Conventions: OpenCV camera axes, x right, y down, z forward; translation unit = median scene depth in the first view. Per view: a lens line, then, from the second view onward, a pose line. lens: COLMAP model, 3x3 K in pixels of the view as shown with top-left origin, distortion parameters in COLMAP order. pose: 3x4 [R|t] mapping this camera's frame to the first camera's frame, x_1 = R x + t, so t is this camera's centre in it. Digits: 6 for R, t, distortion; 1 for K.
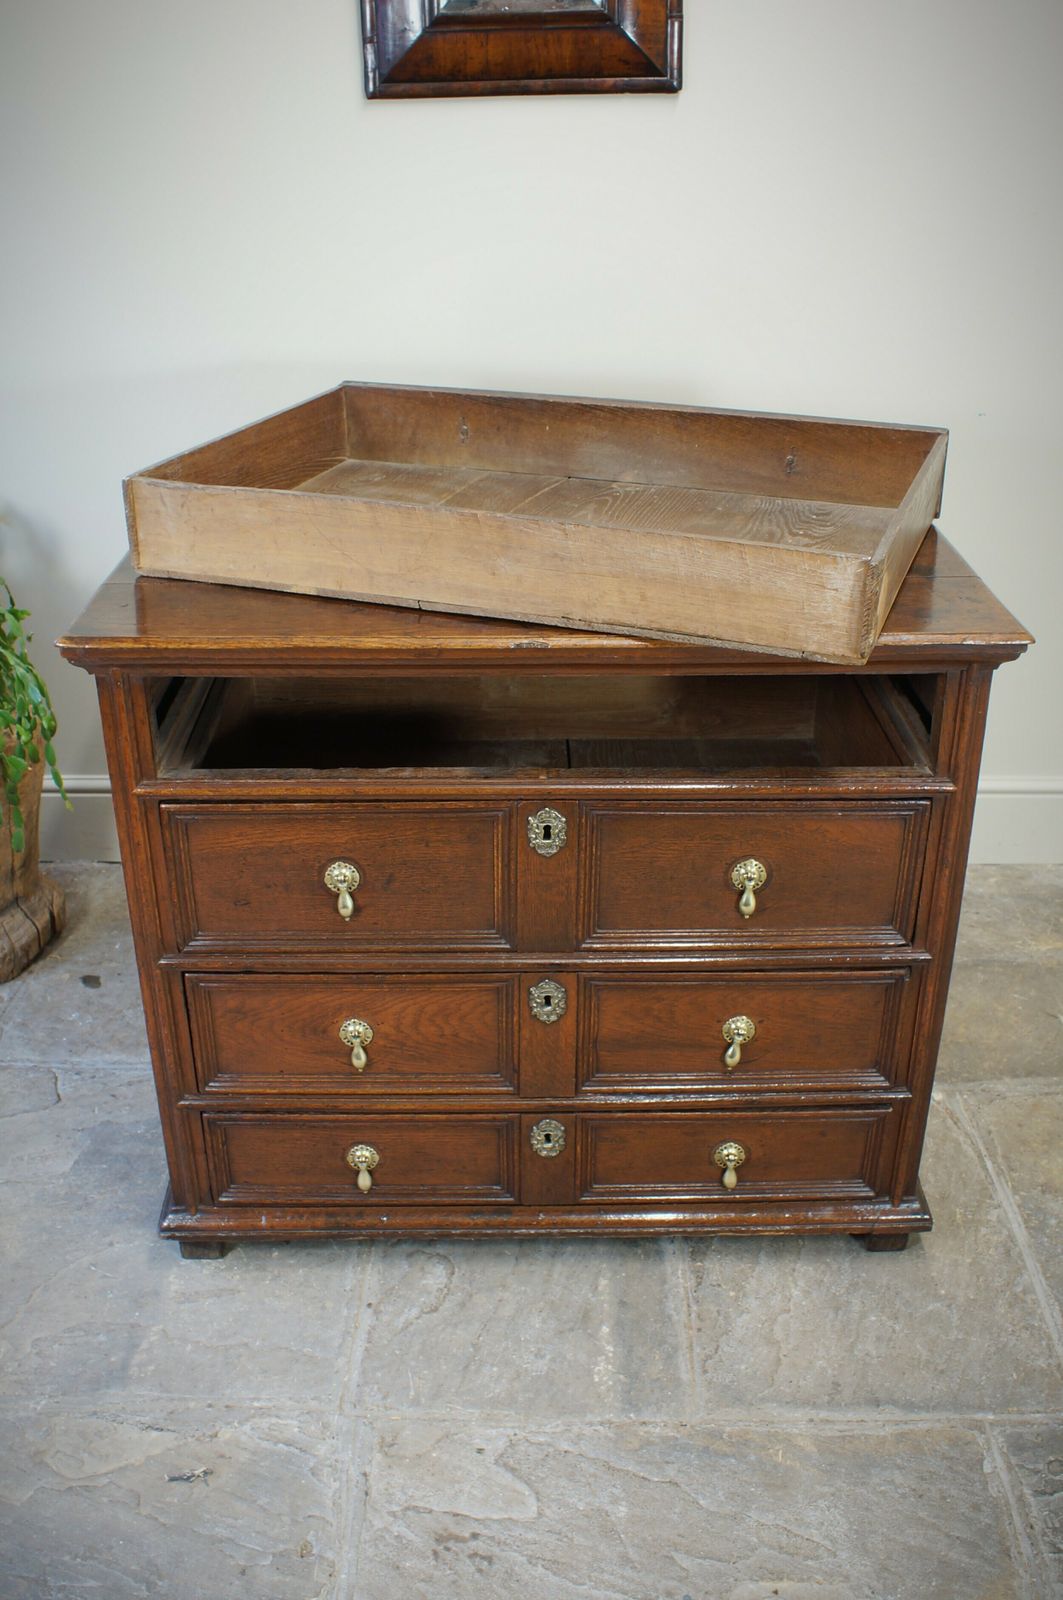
lens RADIAL K [[1477.2, 0, 531.8], [0, 1477.2, 791.2], [0, 0, 1]] dist [-0.138922, 0.127085]
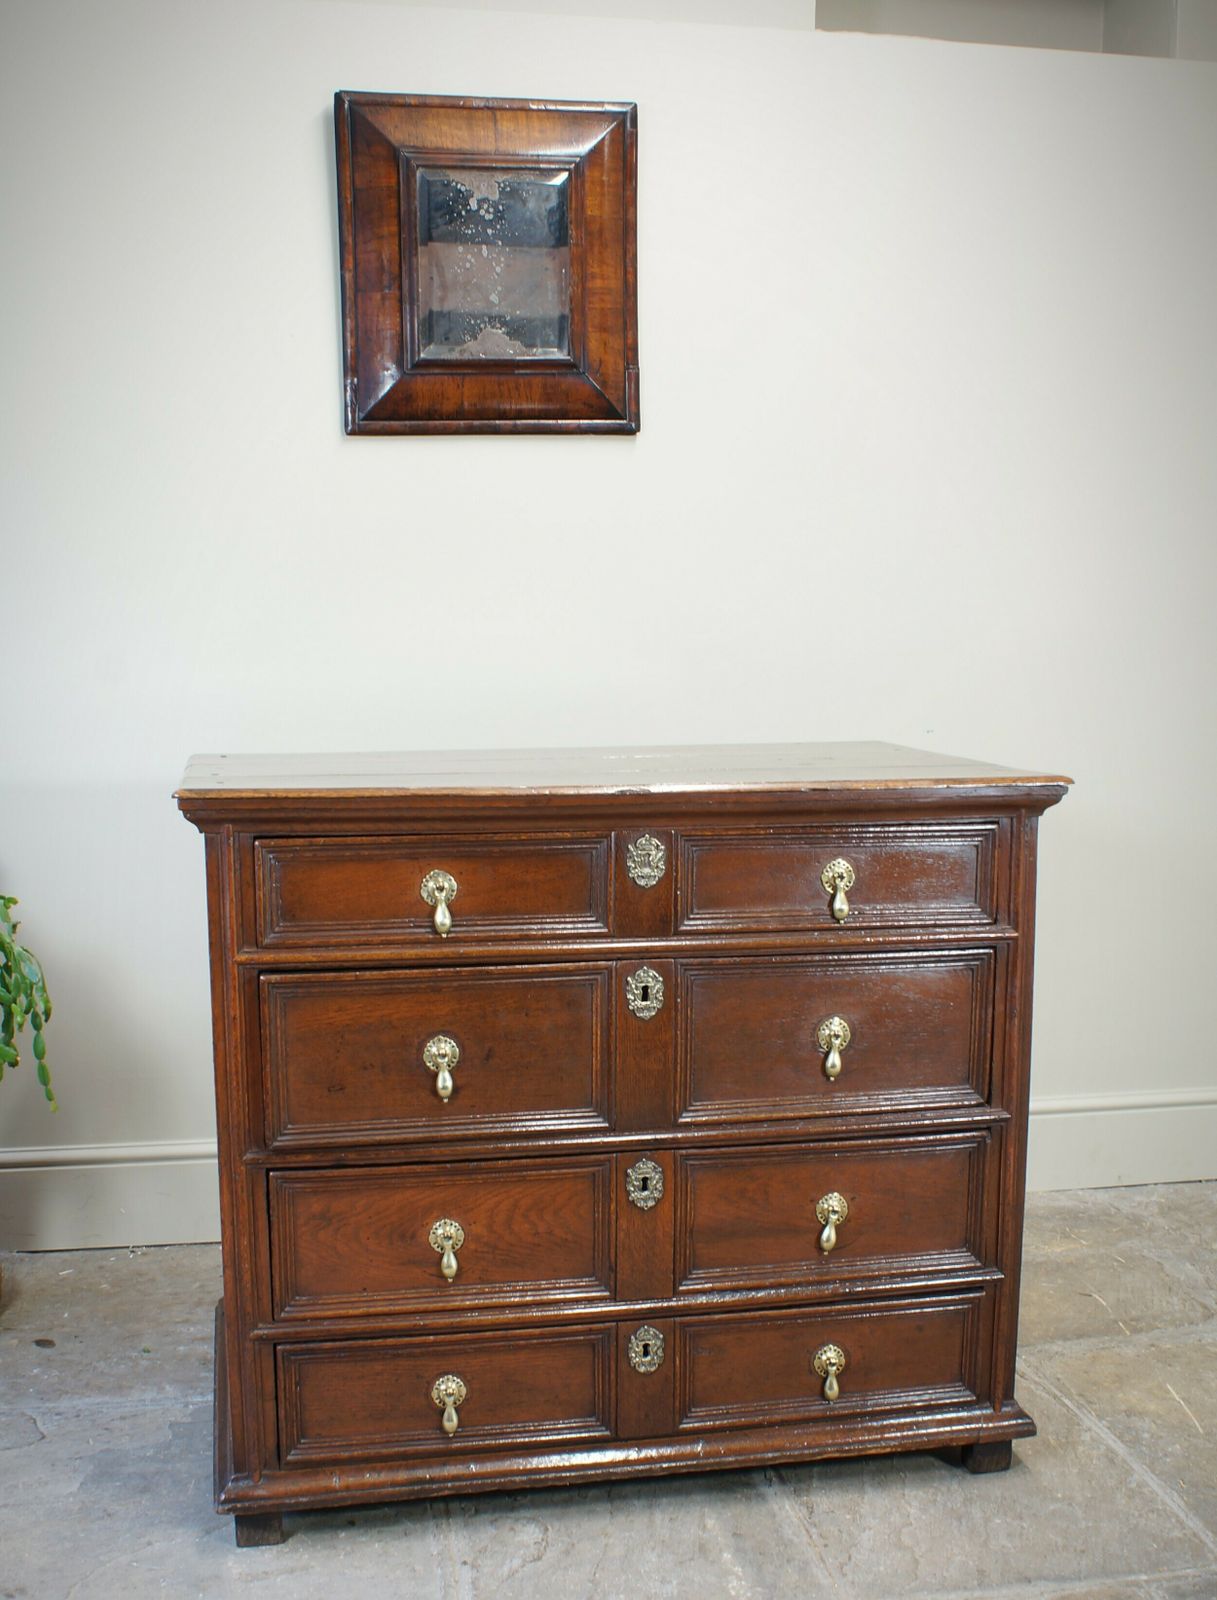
lens RADIAL K [[1713.4, 0, 611.0], [0, 1713.4, 911.3], [0, 0, 1]] dist [-0.135445, 0.120043]
pose [[0.982515, -0.029269, 0.183866, -0.219158], [0.082575, 0.953625, -0.289450, 0.302349], [-0.166868, 0.299572, 0.939368, -0.118774]]
